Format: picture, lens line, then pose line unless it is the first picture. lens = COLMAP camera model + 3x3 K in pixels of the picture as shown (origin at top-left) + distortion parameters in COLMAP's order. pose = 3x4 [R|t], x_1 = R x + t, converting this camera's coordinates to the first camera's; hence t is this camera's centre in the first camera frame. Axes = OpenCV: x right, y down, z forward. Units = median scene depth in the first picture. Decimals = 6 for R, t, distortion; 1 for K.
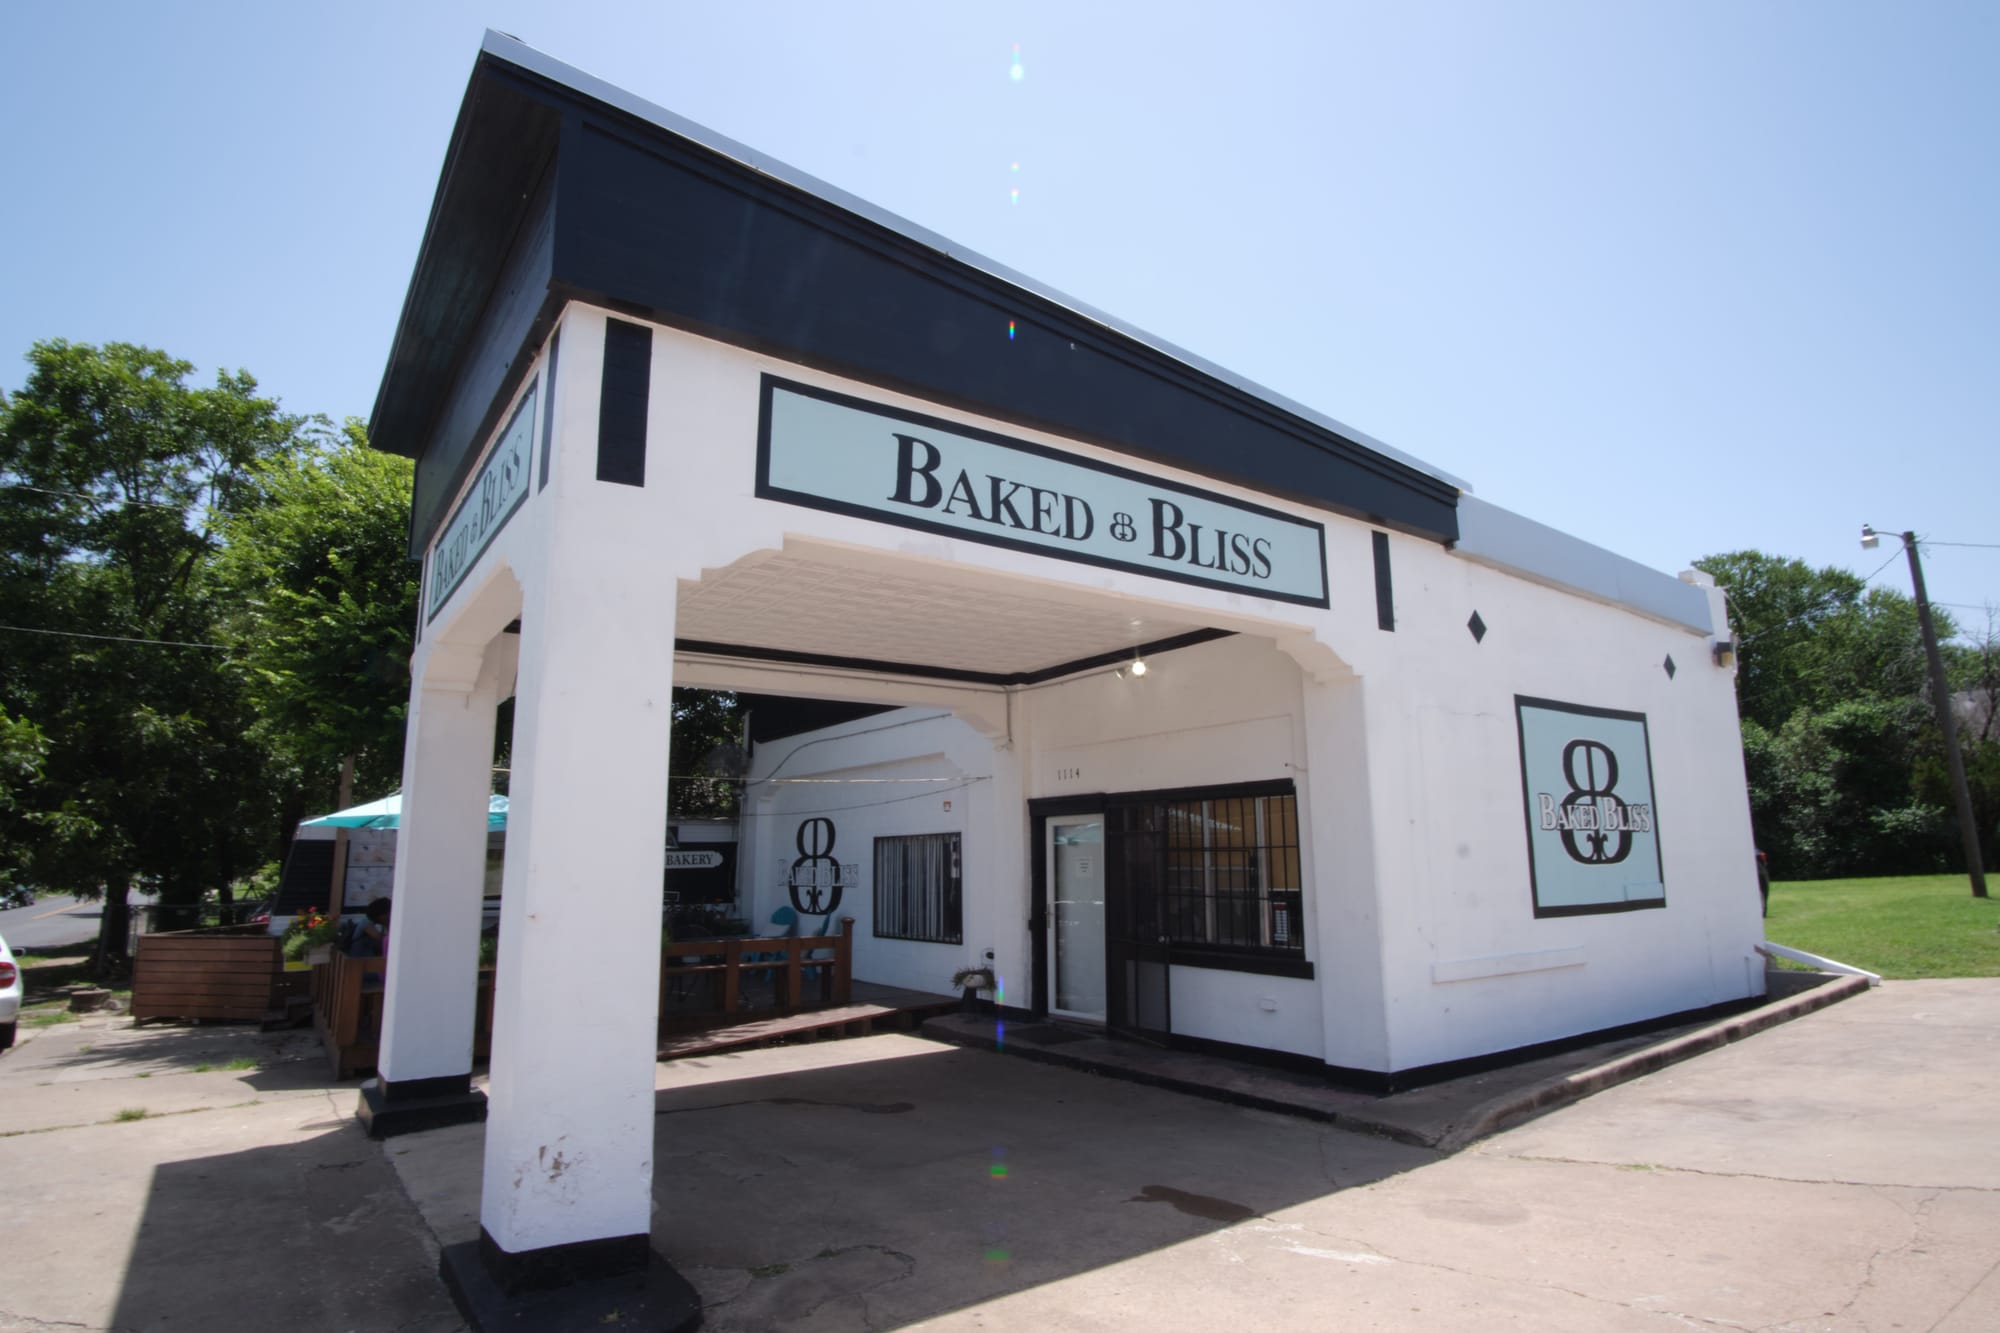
lens RADIAL K [[1047.6, 0, 991.5], [0, 1047.6, 671.9], [0, 0, 1]] dist [-0.000934, 0.000258]
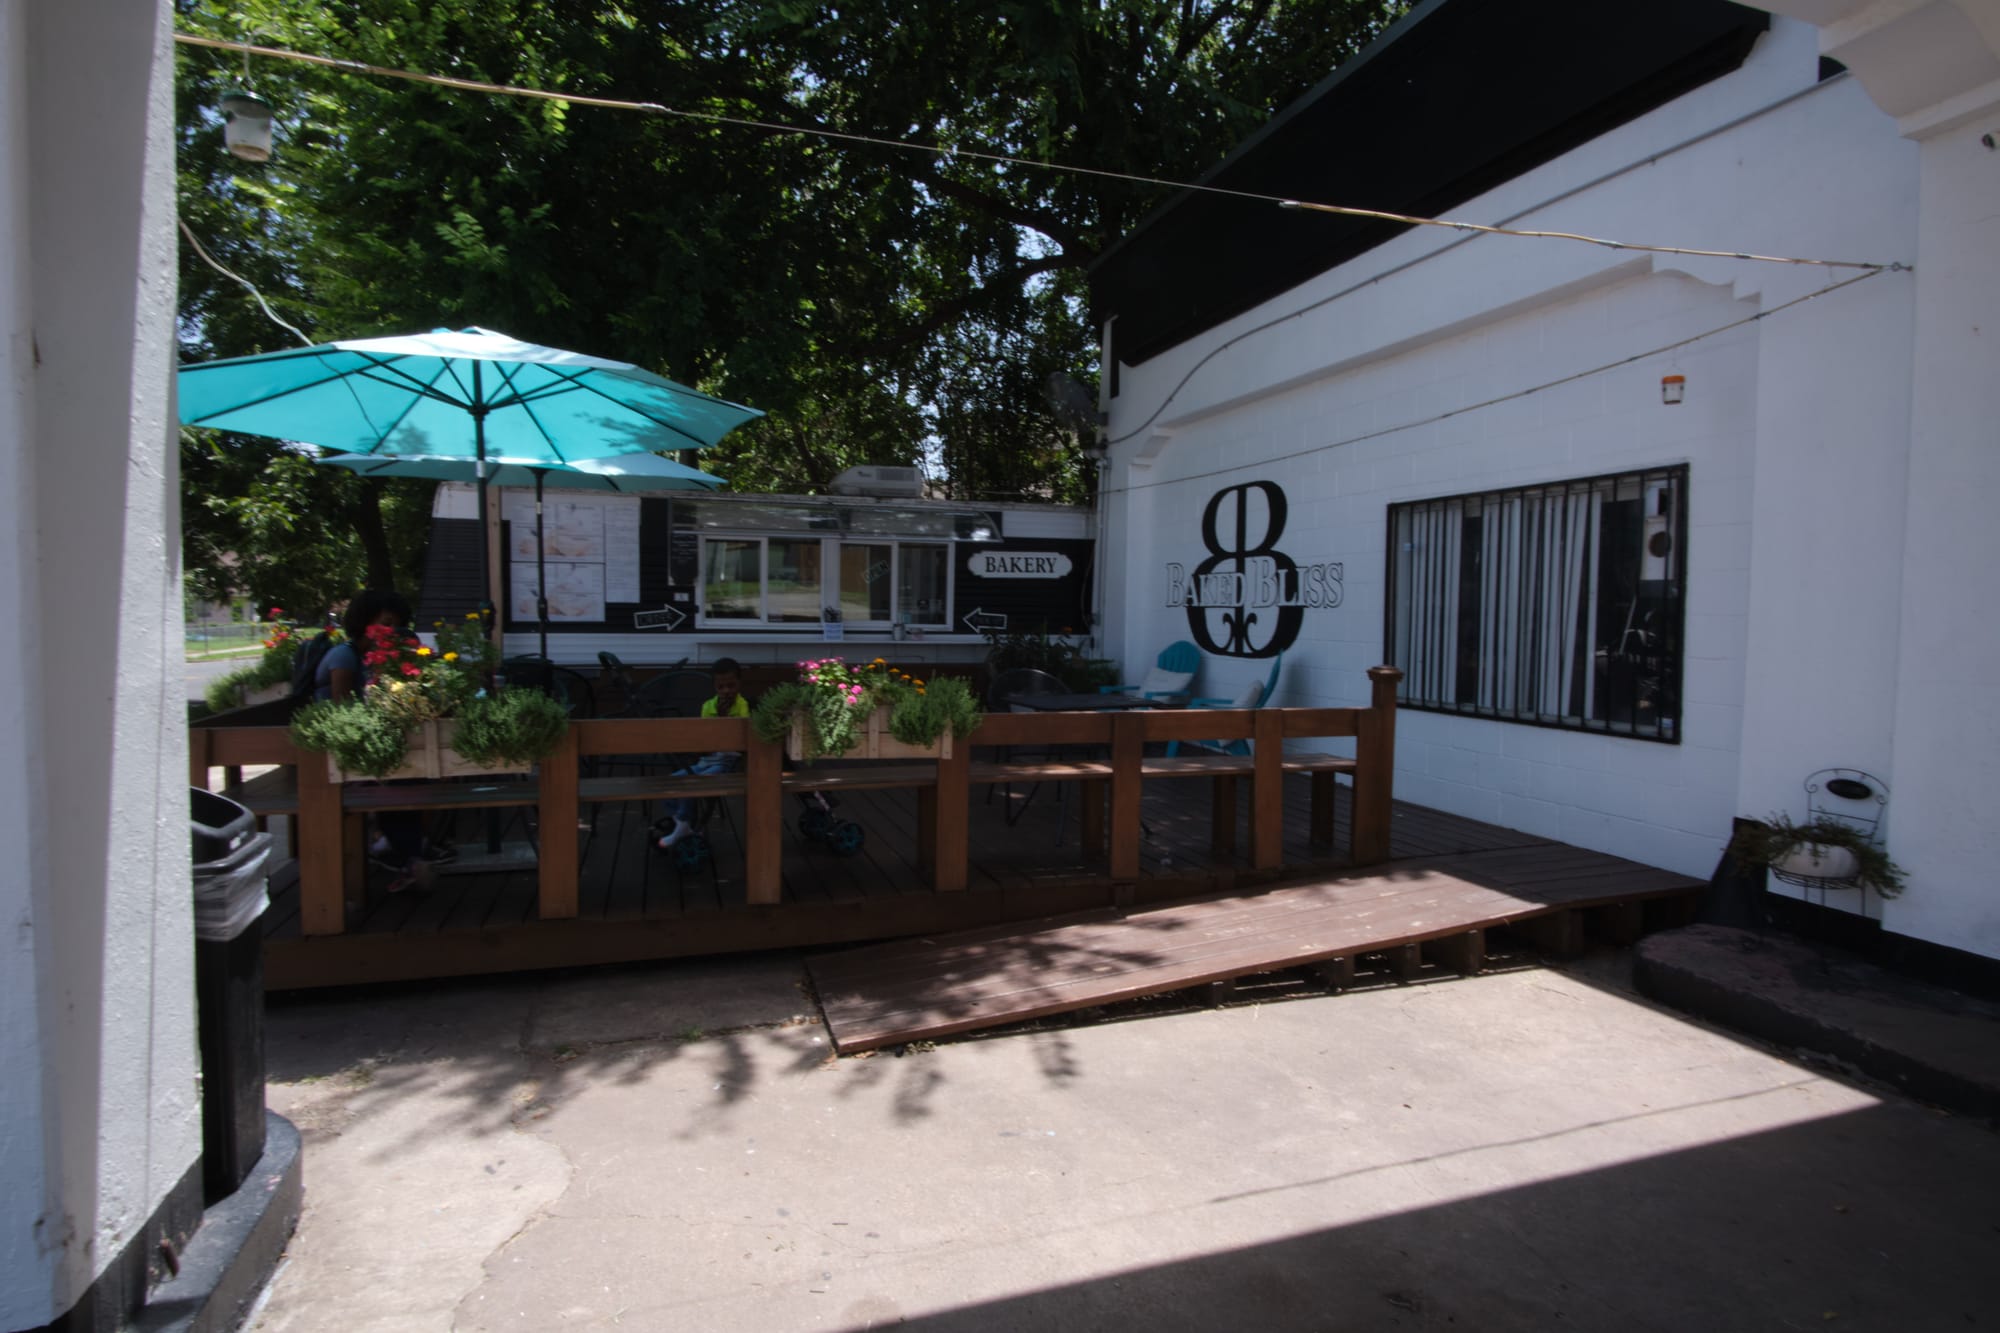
lens RADIAL K [[1047.6, 0, 997.9], [0, 1047.6, 662.5], [0, 0, 1]] dist [-0.000934, 0.000258]
pose [[0.954924, 0.034617, -0.294824, -0.128071], [0.034881, 0.973212, 0.227248, 0.104218], [0.294793, -0.227289, 0.928136, 0.447687]]
